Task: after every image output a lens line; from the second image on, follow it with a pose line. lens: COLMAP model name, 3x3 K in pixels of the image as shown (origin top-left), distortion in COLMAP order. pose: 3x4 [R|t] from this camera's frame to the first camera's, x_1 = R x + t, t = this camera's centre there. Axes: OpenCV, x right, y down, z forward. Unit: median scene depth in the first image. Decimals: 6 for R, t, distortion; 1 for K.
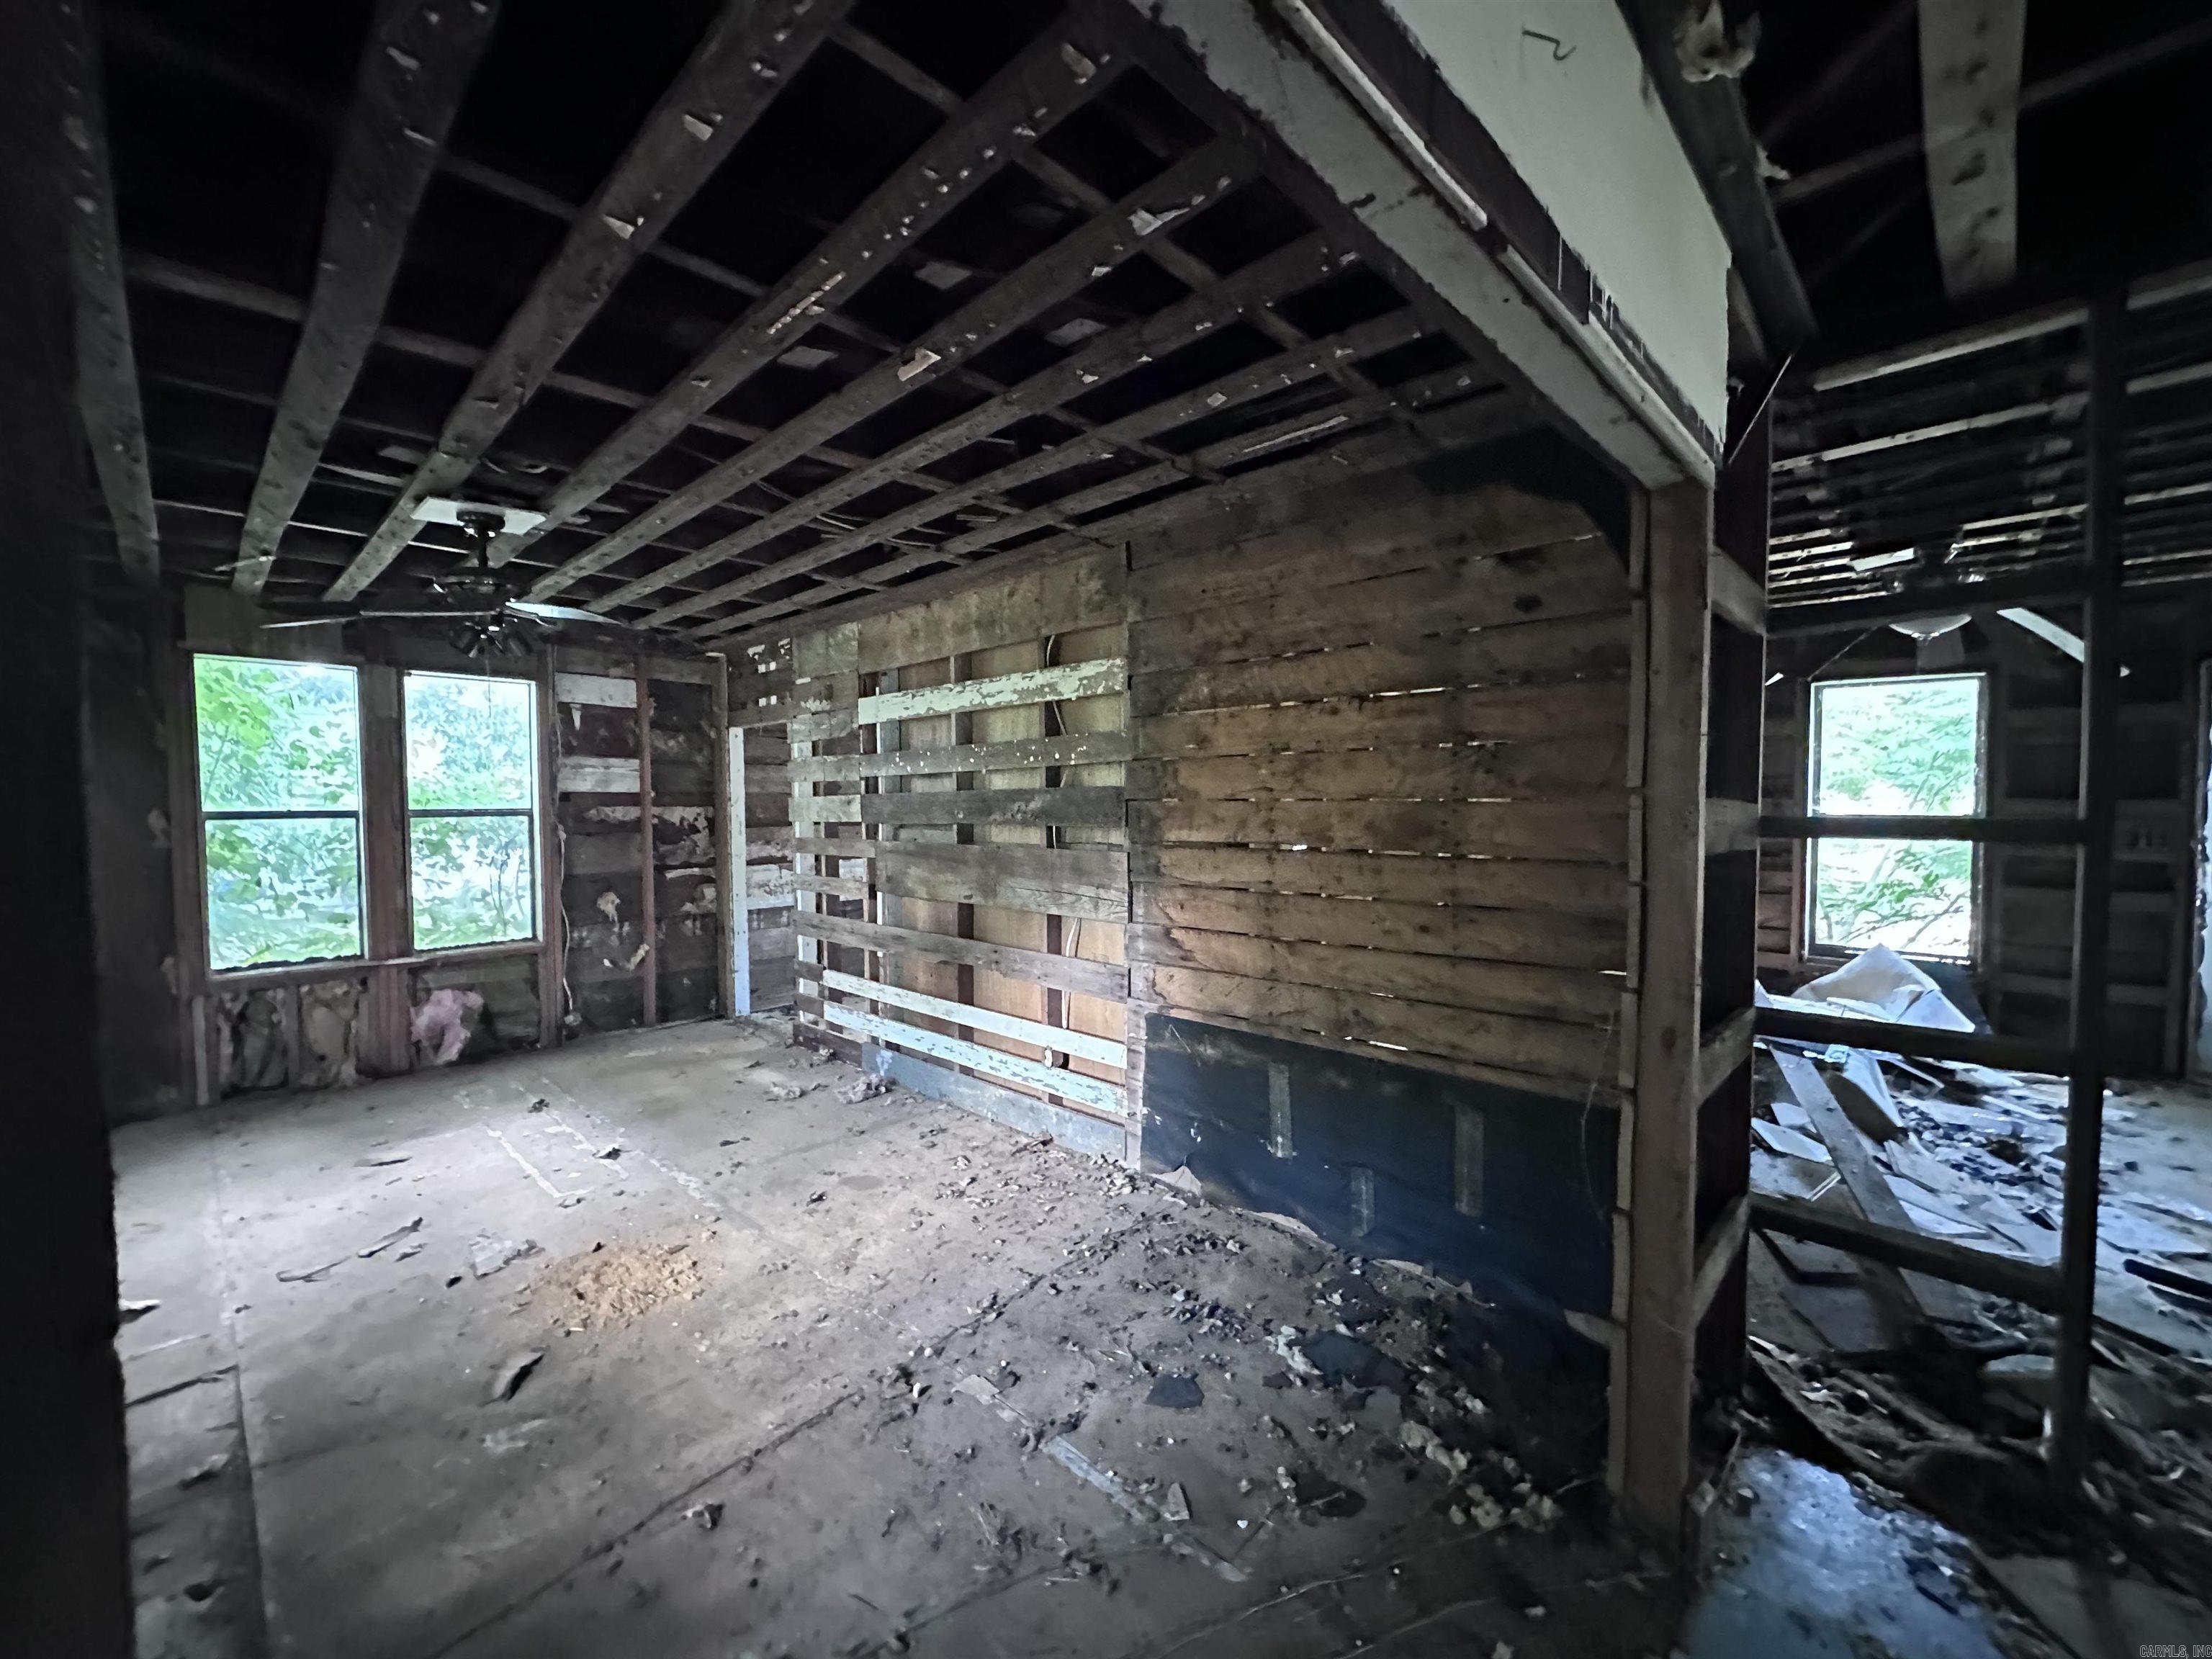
lens RADIAL K [[887.2, 0, 1105.6], [0, 887.2, 826.8], [0, 0, 1]] dist [-0.002440, 0.000223]
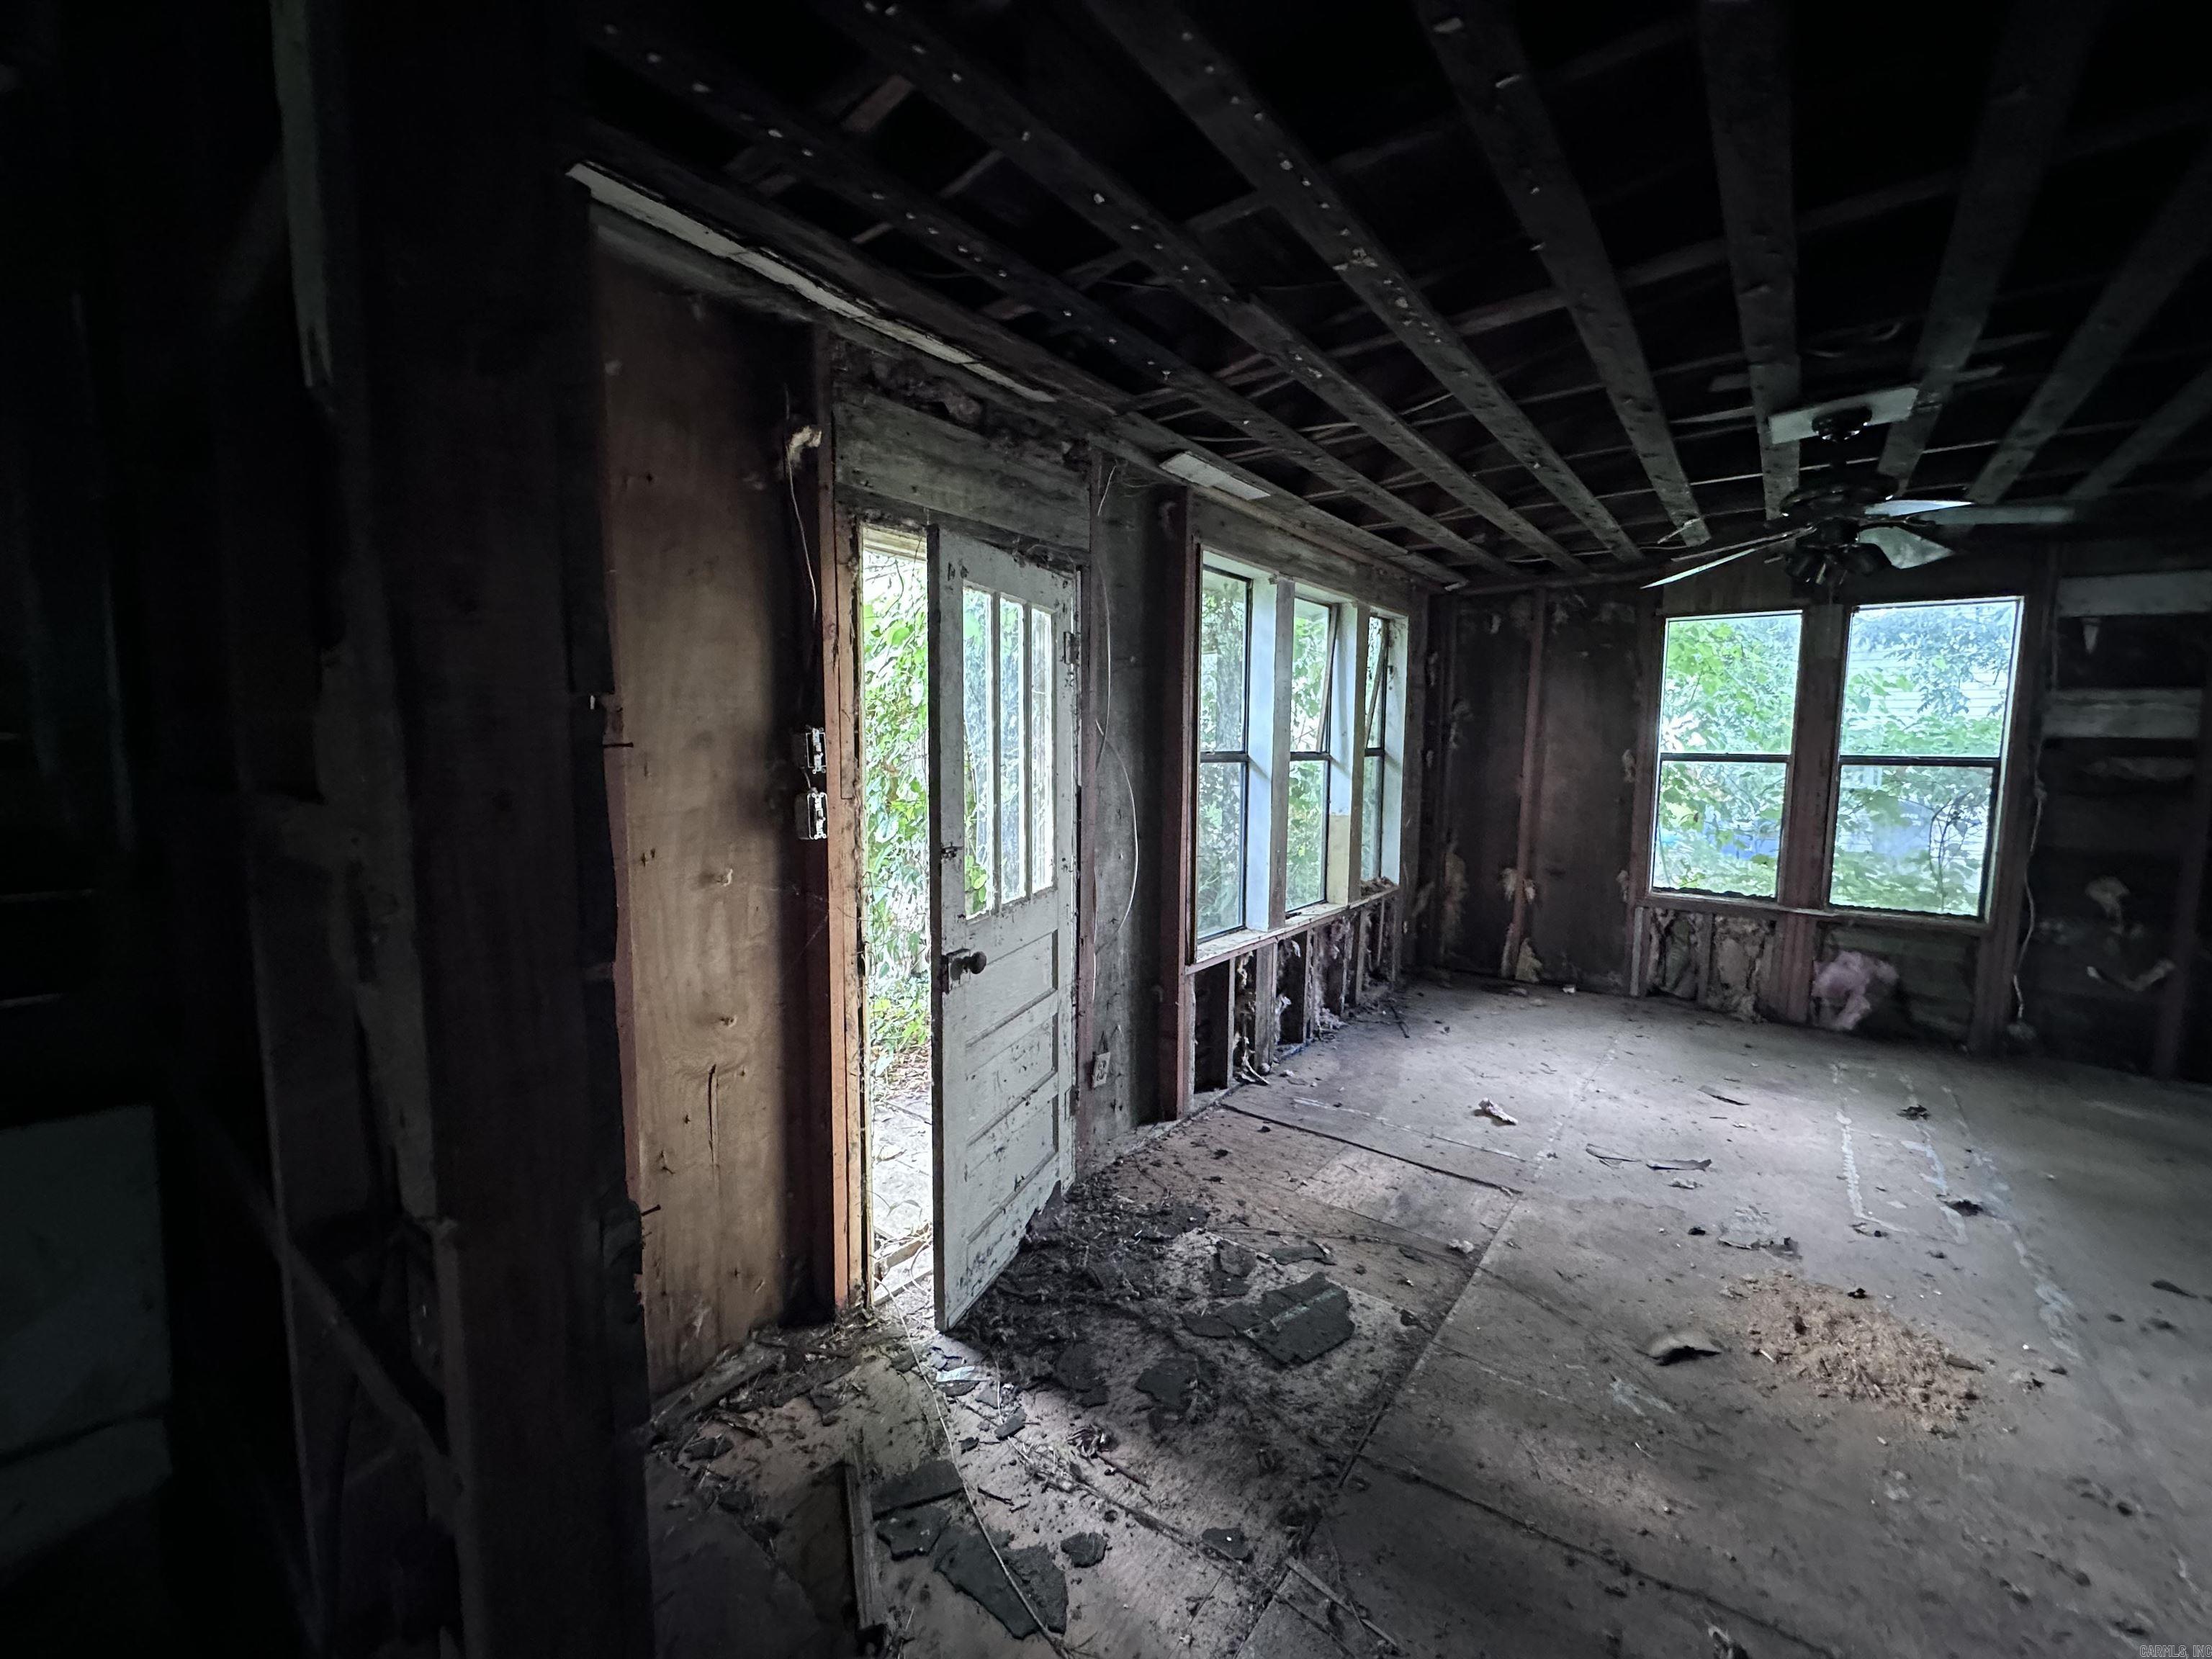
lens RADIAL K [[885.5, 0, 1106.4], [0, 885.5, 828.4], [0, 0, 1]] dist [-0.002814, 0.000690]
pose [[0.104289, 0.103998, -0.989095, 0.087741], [-0.042349, 0.994080, 0.100057, -0.004248], [0.993645, 0.031452, 0.108075, 0.154049]]
